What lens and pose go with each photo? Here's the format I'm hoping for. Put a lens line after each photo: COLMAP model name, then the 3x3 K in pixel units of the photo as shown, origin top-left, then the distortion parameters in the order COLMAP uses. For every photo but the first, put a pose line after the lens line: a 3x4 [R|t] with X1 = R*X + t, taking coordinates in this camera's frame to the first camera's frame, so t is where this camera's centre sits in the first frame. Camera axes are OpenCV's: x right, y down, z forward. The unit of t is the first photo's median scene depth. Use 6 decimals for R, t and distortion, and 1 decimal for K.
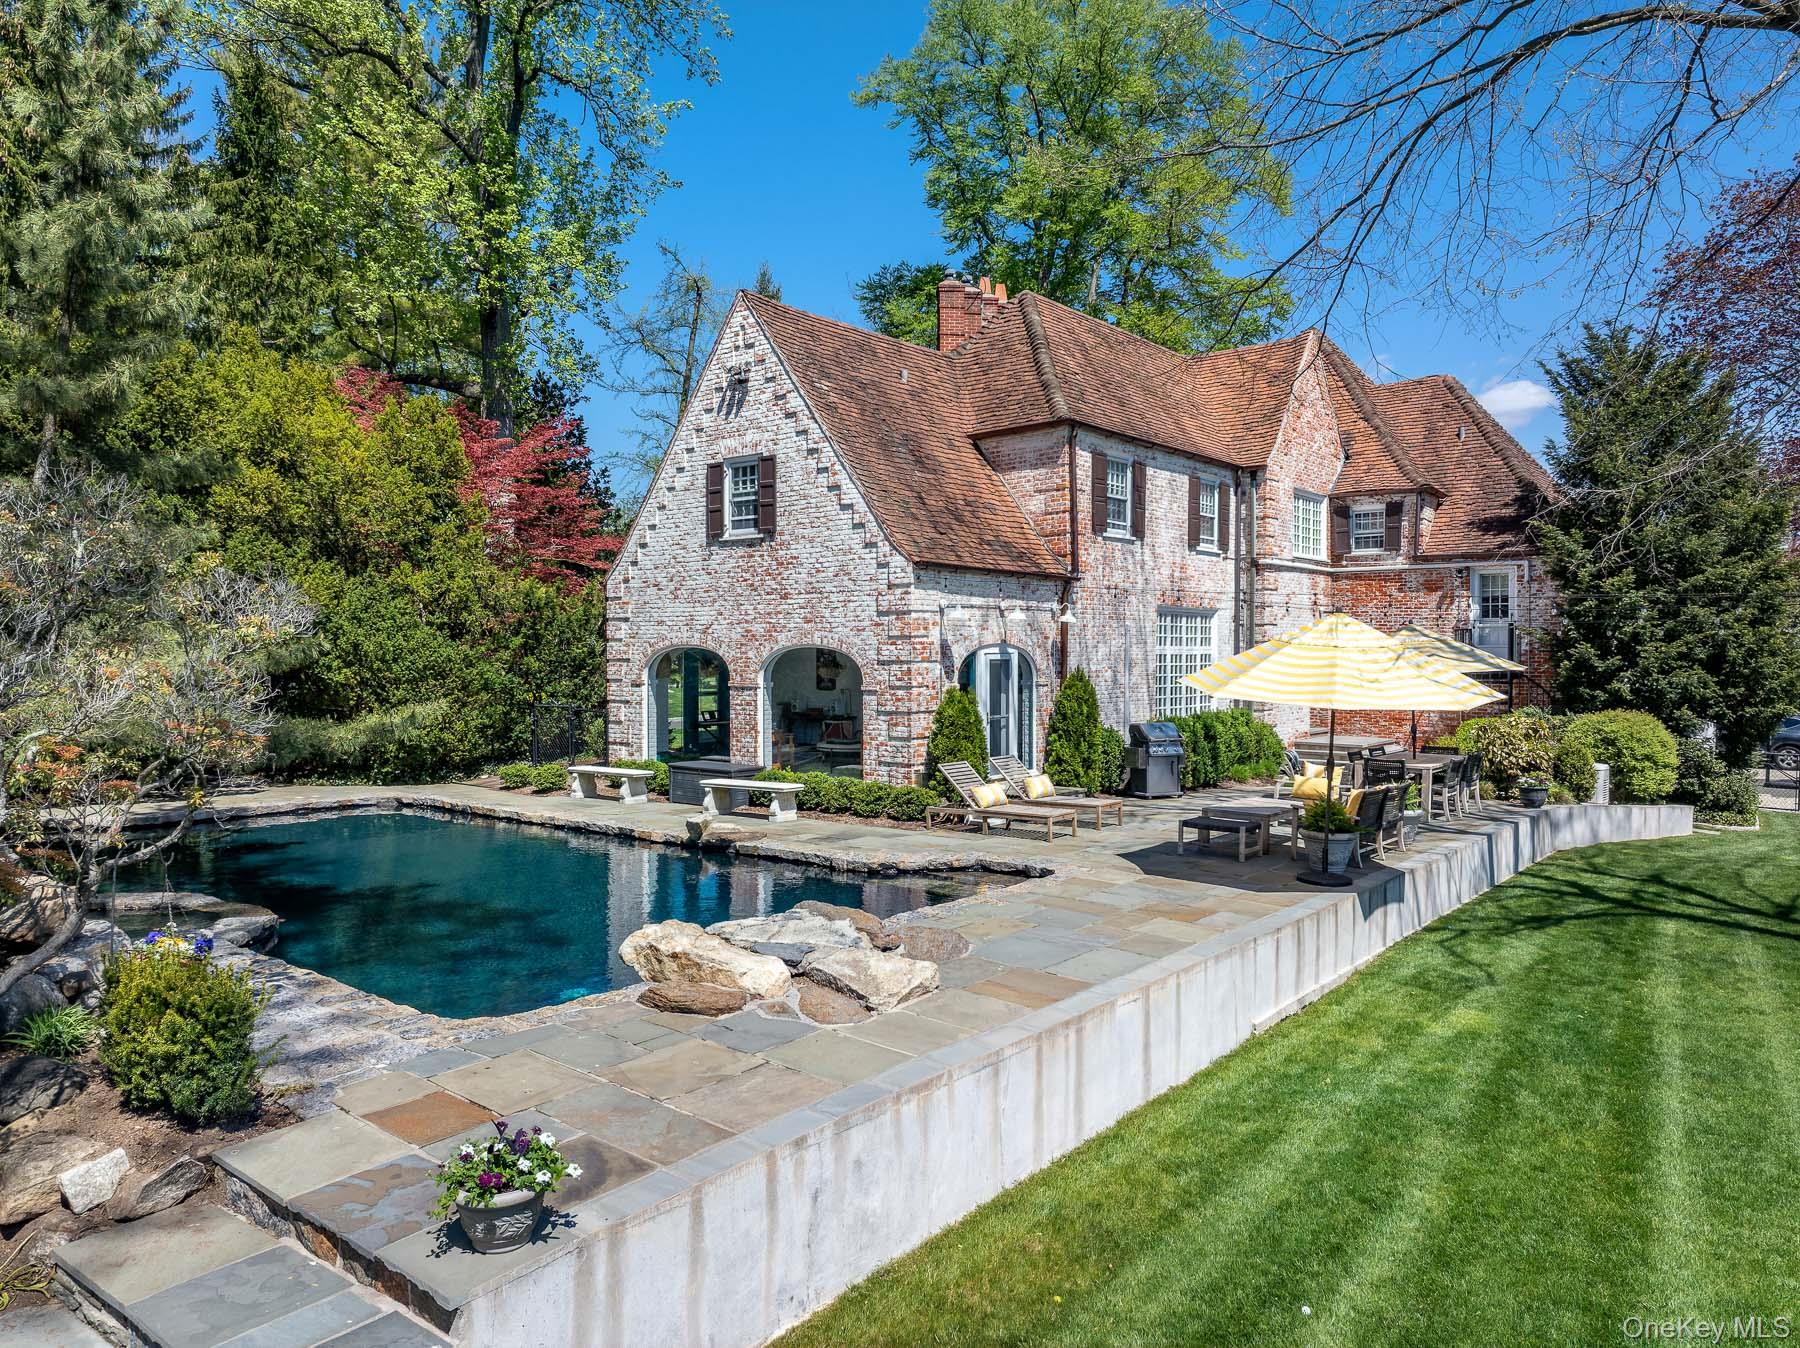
lens RADIAL K [[1223.3, 0, 907.3], [0, 1223.3, 669.3], [0, 0, 1]] dist [-0.000144, -0.003819]
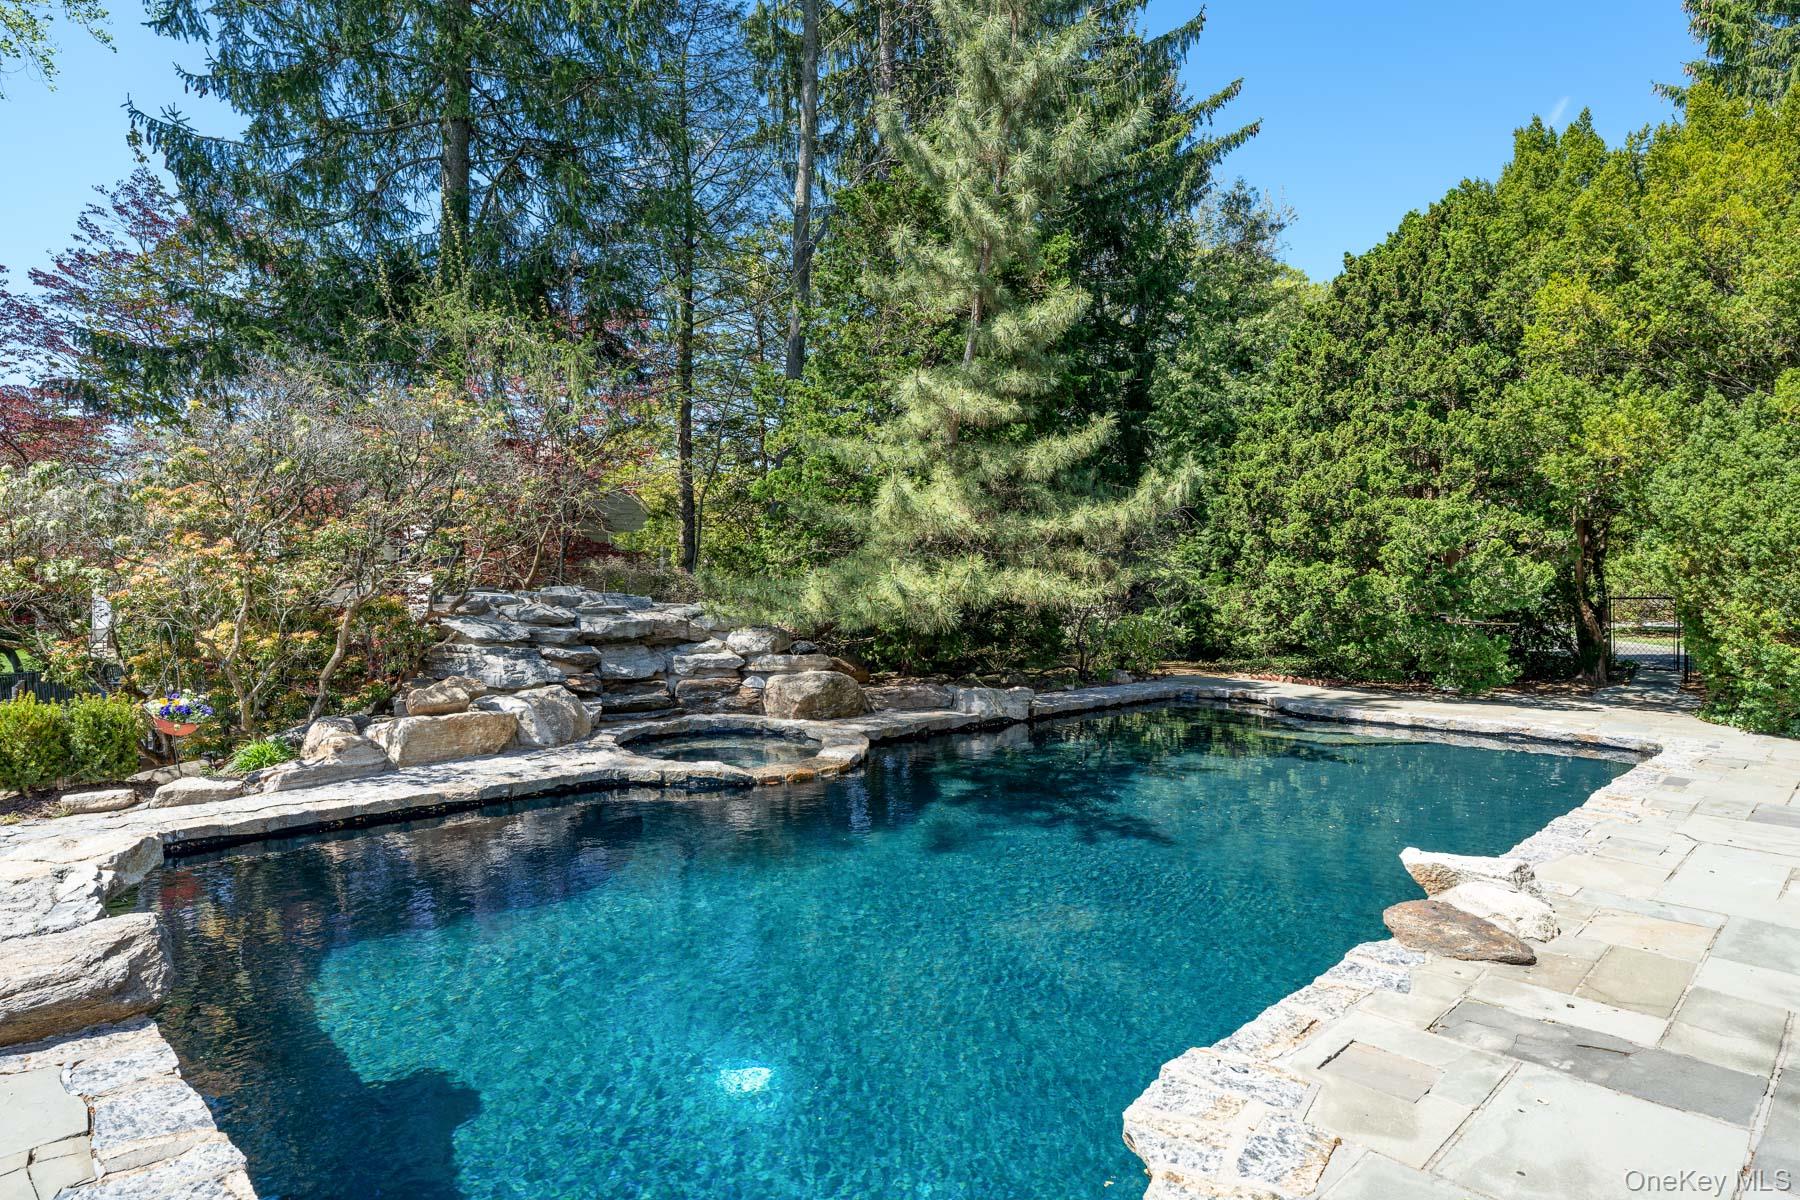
lens RADIAL K [[1011.7, 0, 895.4], [0, 1011.7, 596.1], [0, 0, 1]] dist [0.011905, 0.000412]
pose [[-0.116896, 0.017699, -0.992986, 0.143589], [-0.016710, 0.999665, 0.019785, 0.024958], [0.993004, 0.018905, -0.116561, 0.675008]]
